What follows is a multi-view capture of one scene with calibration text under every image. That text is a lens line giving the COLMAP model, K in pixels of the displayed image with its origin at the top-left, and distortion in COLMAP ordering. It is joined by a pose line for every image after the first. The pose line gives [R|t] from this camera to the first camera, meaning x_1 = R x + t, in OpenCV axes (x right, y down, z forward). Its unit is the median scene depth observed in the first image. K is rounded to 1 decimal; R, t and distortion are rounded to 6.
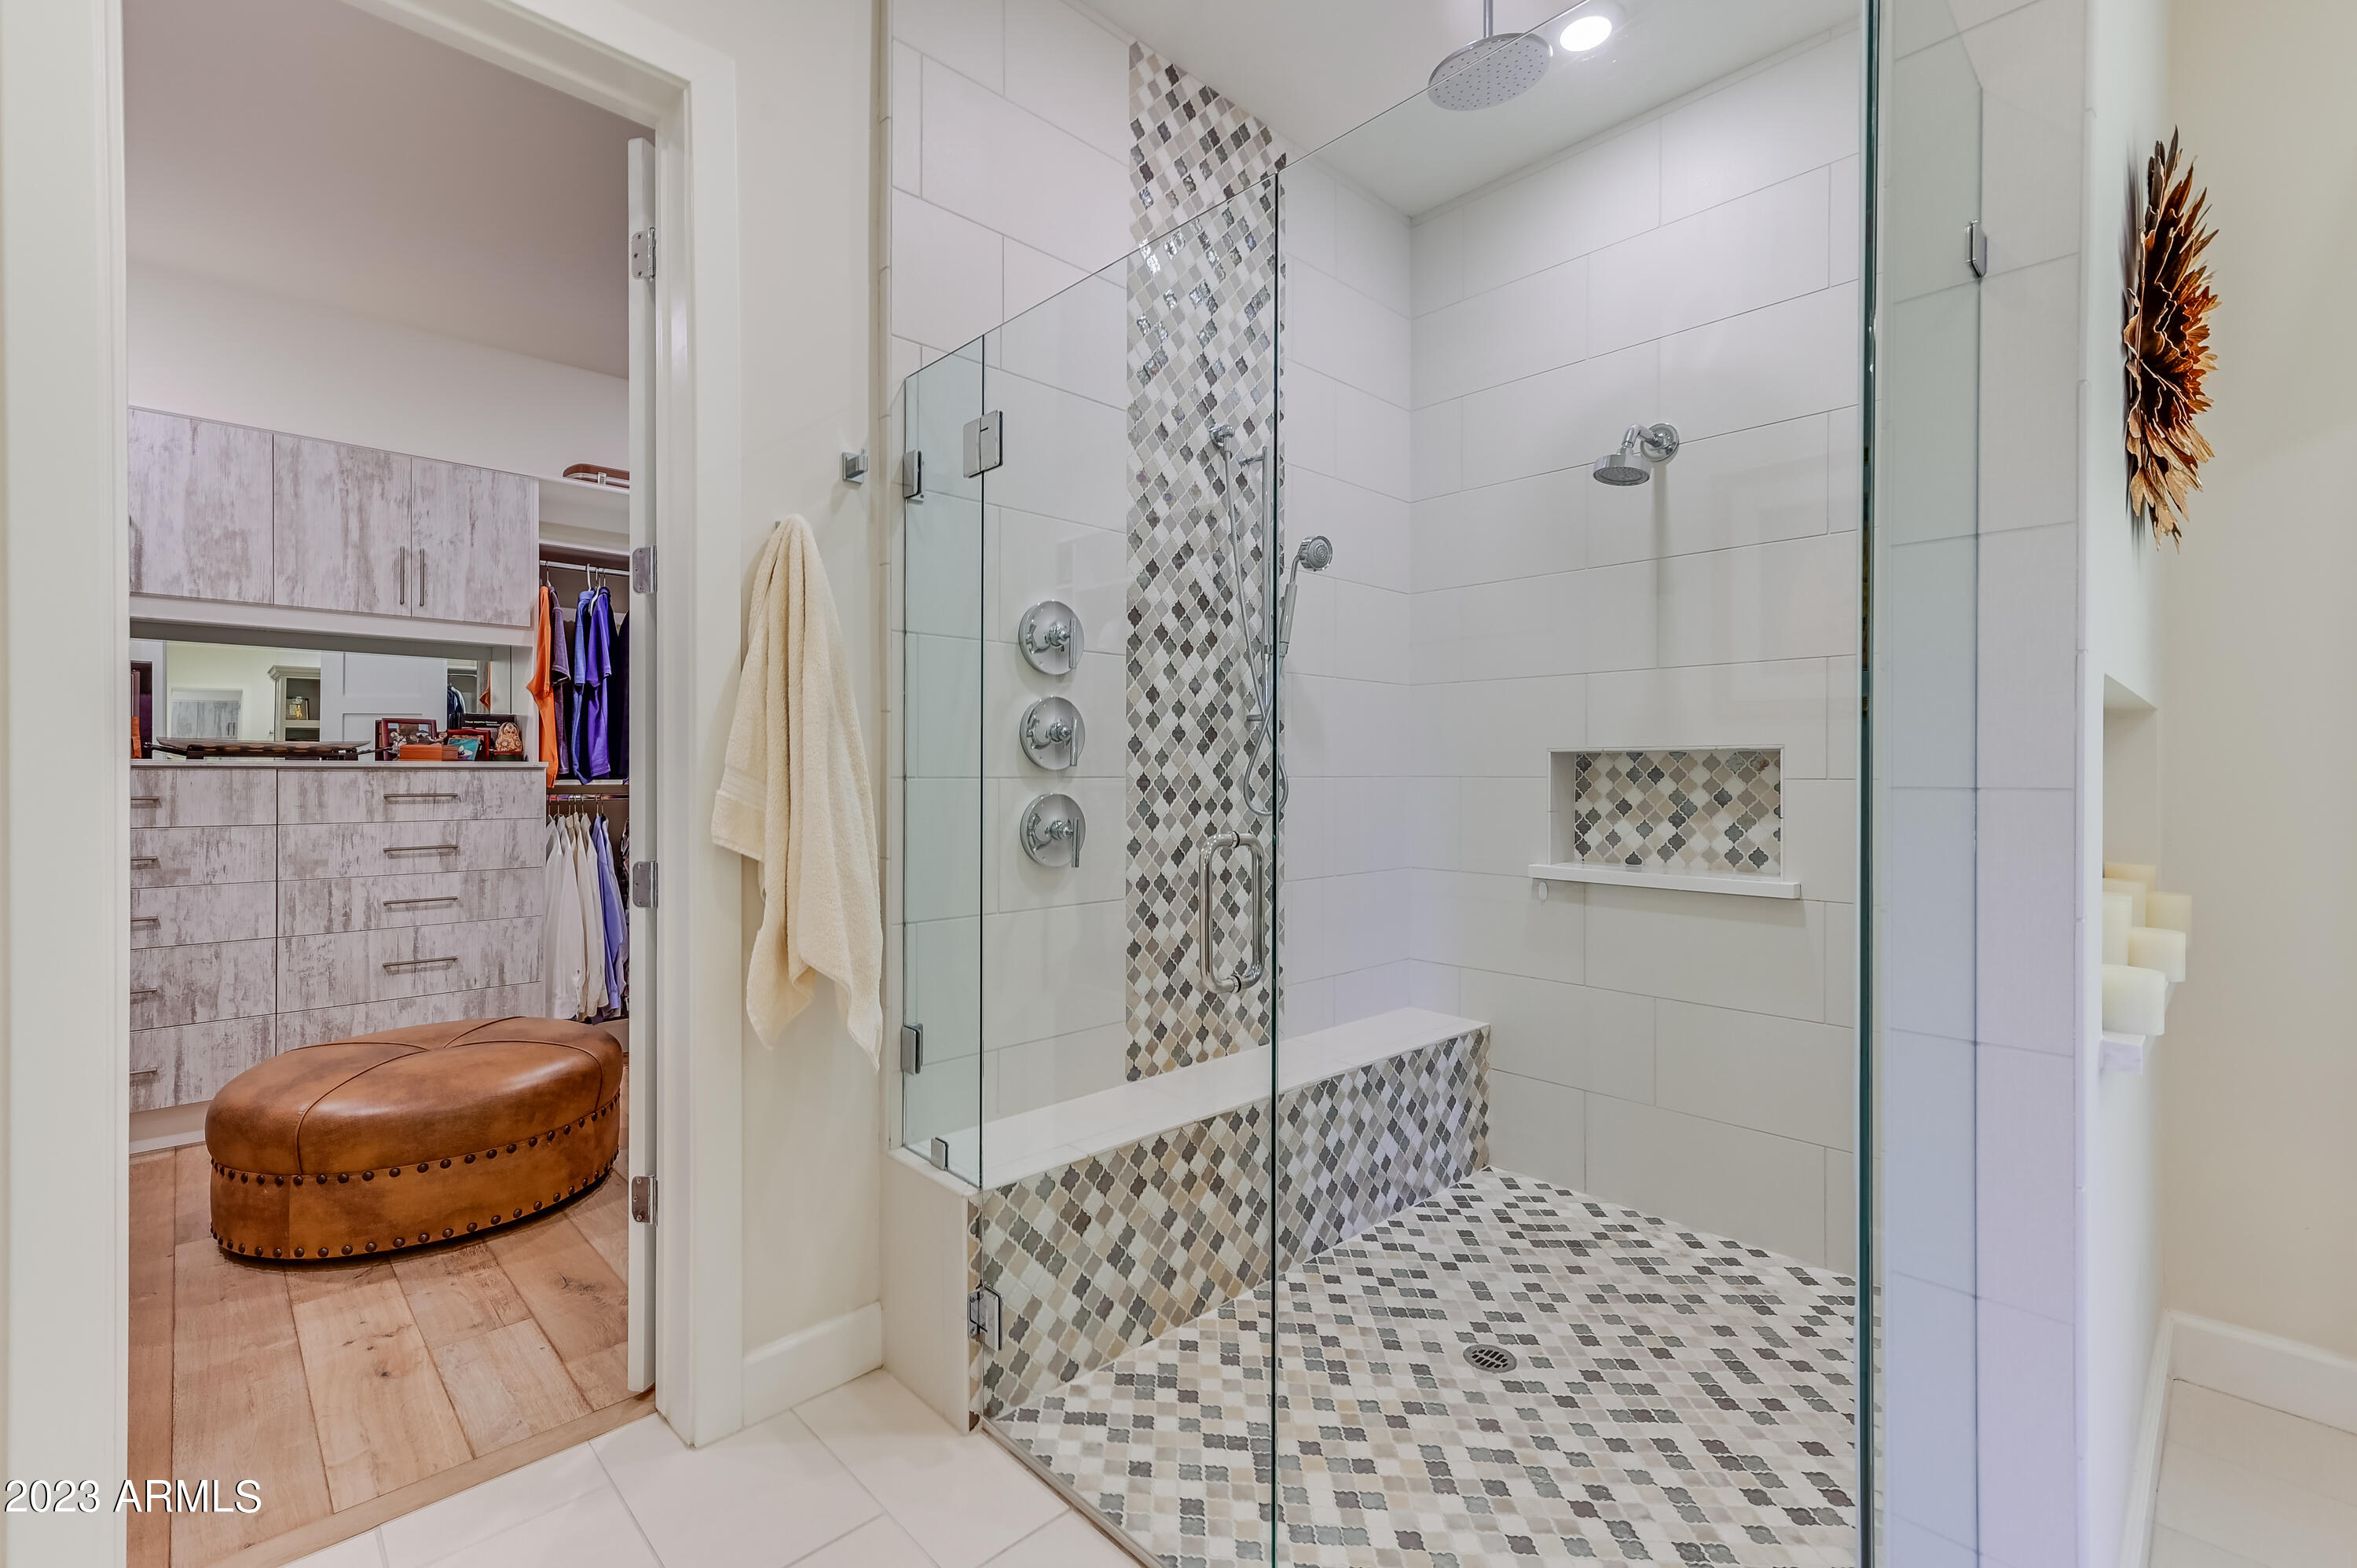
lens RADIAL K [[1032.7, 0, 1174.3], [0, 1032.7, 769.0], [0, 0, 1]] dist [0.008086, 0.000378]
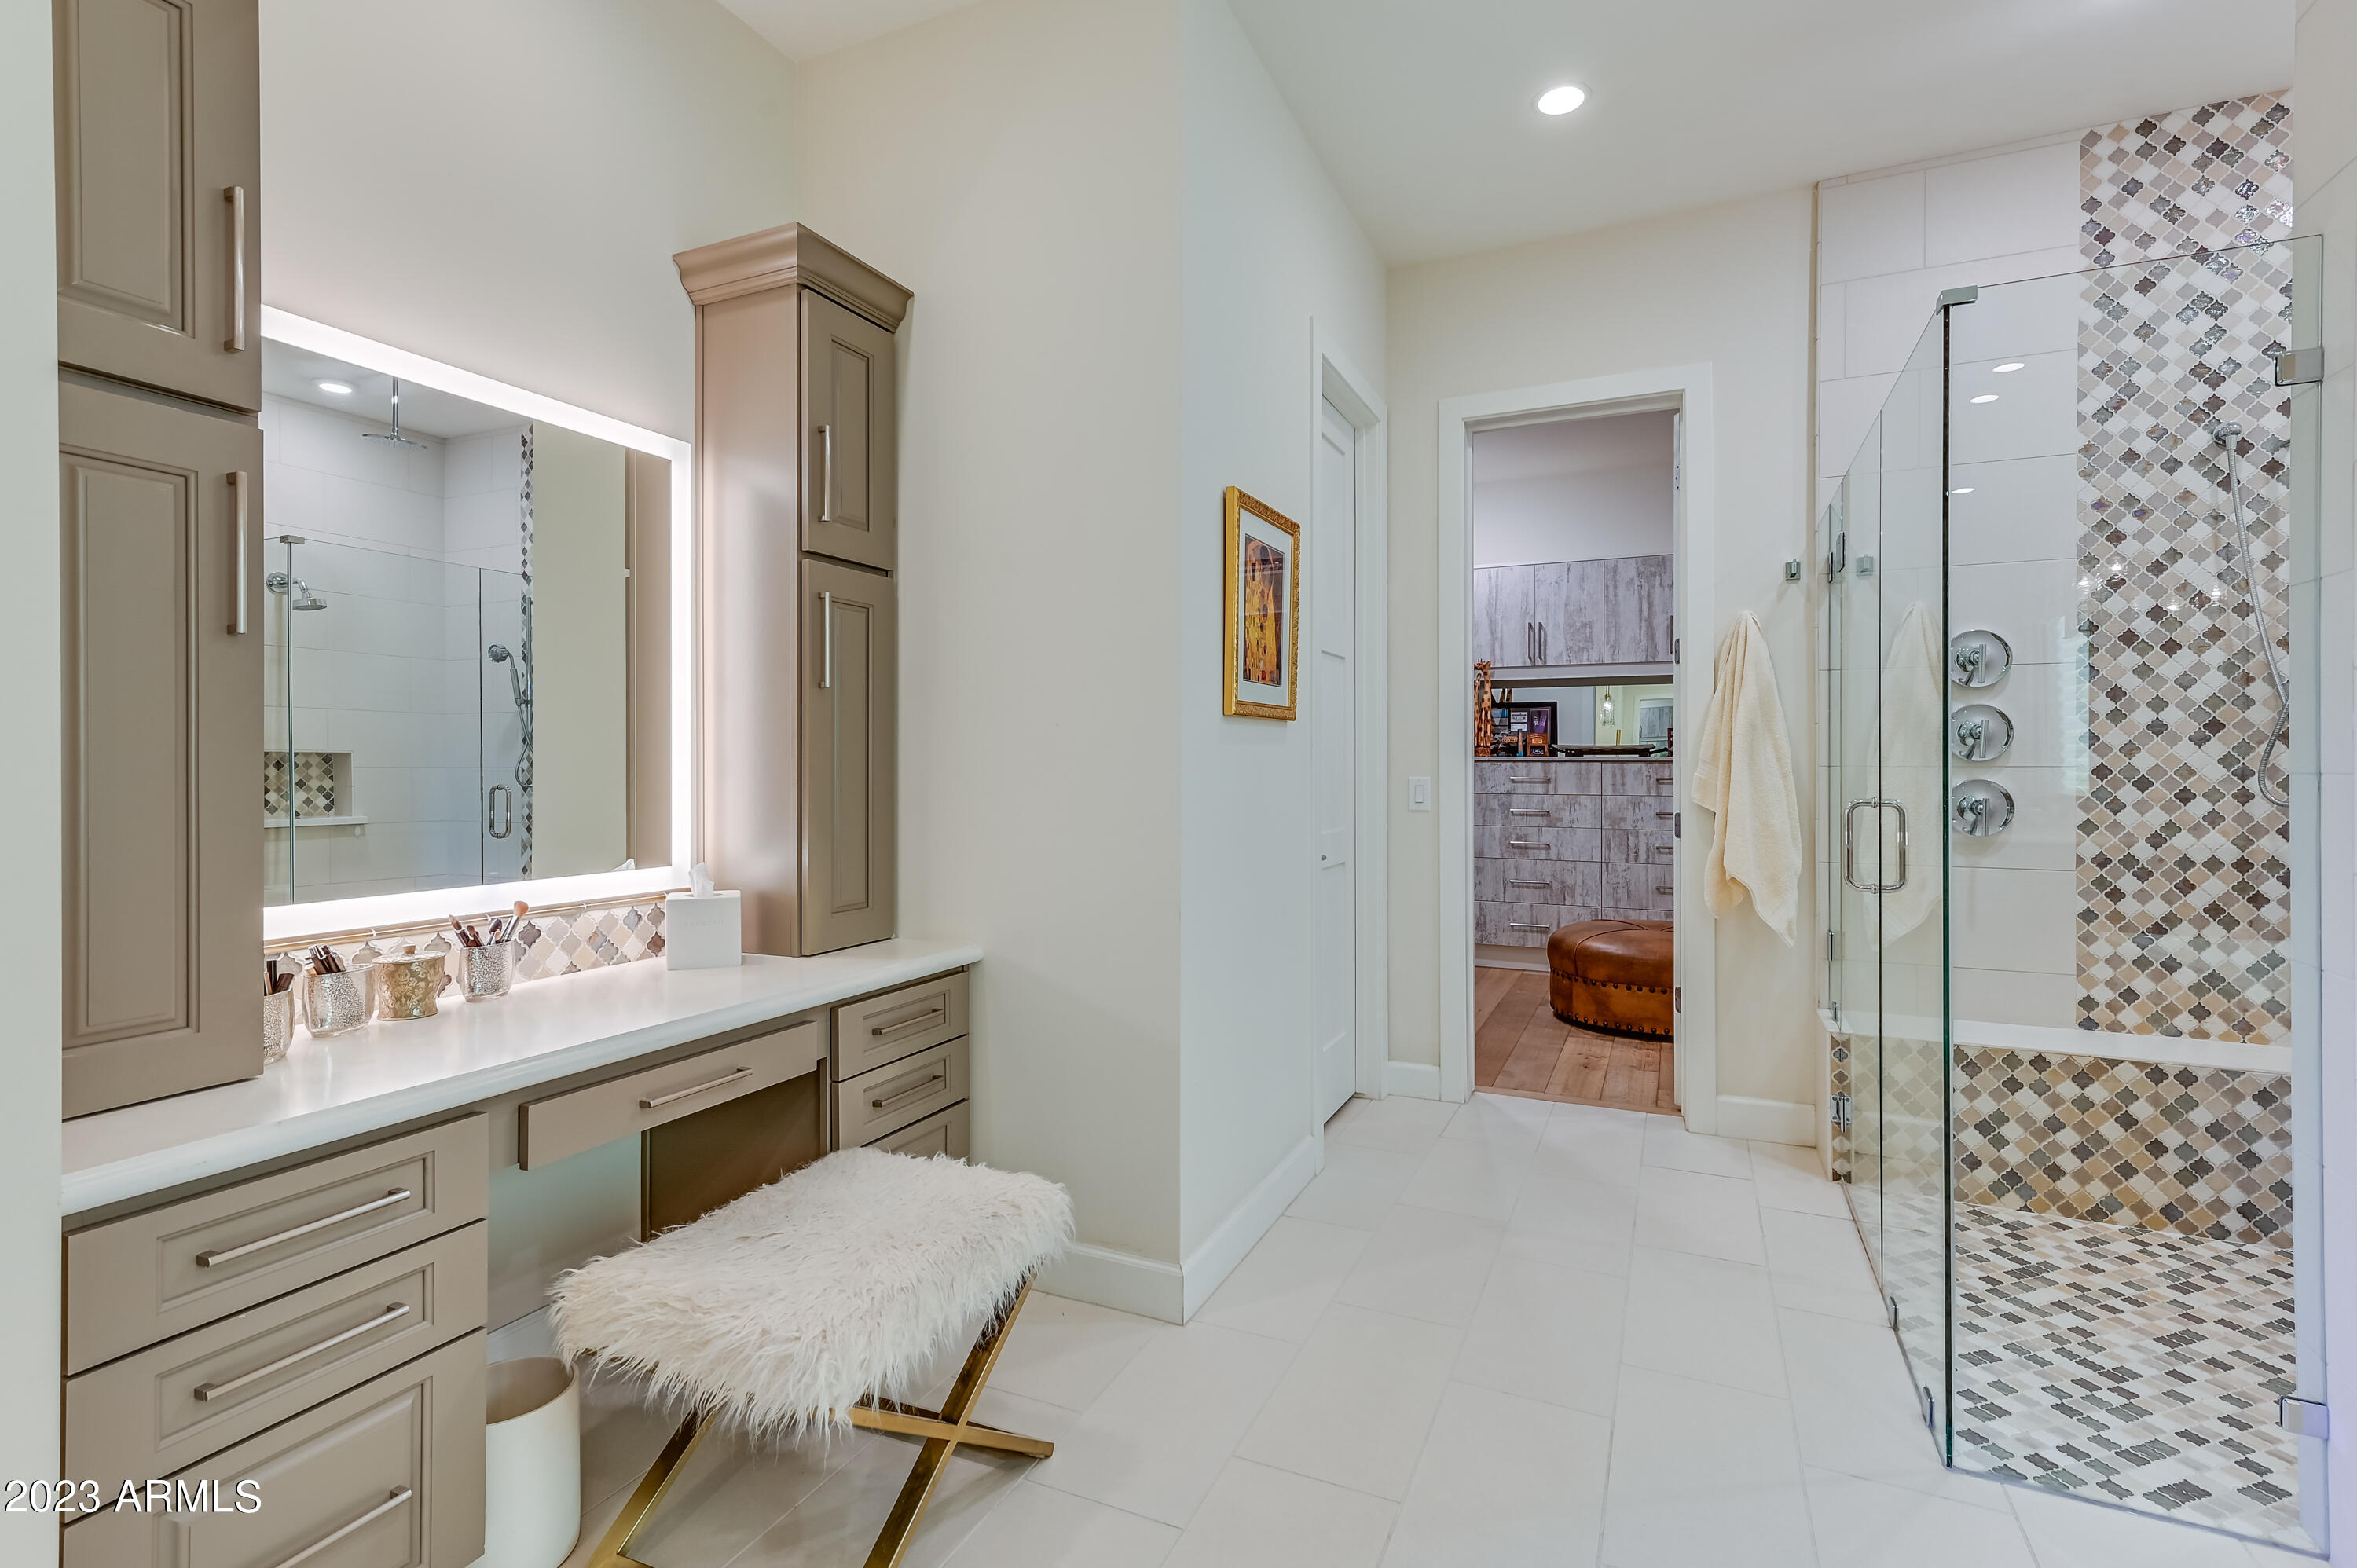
lens RADIAL K [[1087.5, 0, 1176.5], [0, 1087.5, 769.4], [0, 0, 1]] dist [-0.000470, -0.000198]
pose [[0.366459, 0.003830, -0.930426, 0.705714], [0.002004, 0.999986, 0.004906, 0.002622], [0.930432, -0.003662, 0.366446, -0.386406]]
